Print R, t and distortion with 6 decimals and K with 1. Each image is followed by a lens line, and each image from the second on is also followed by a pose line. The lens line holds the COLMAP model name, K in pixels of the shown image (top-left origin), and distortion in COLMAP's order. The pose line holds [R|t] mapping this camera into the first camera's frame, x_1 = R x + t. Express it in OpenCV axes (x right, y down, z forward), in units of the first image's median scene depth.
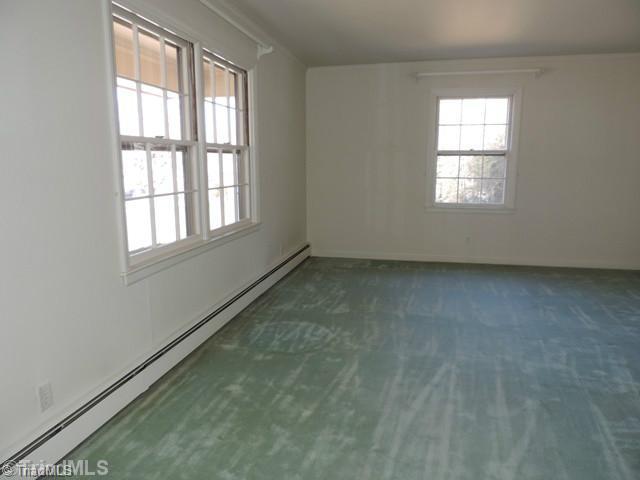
lens RADIAL K [[456.0, 0, 320.0], [0, 456.0, 240.0], [0, 0, 1]] dist [-0.027417, -0.001340]
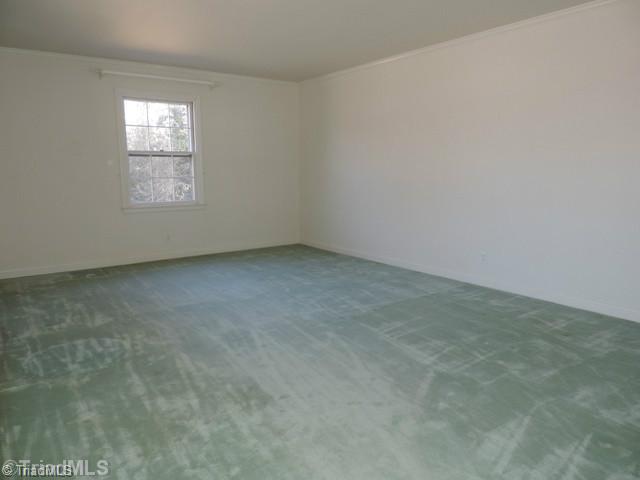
lens RADIAL K [[463.4, 0, 320.0], [0, 463.4, 240.0], [0, 0, 1]] dist [-0.047626, -0.000552]
pose [[0.638095, -0.111454, 0.761848, -0.397302], [0.129751, 0.990882, 0.036286, 0.021195], [-0.758946, 0.075696, 0.646739, 0.081449]]
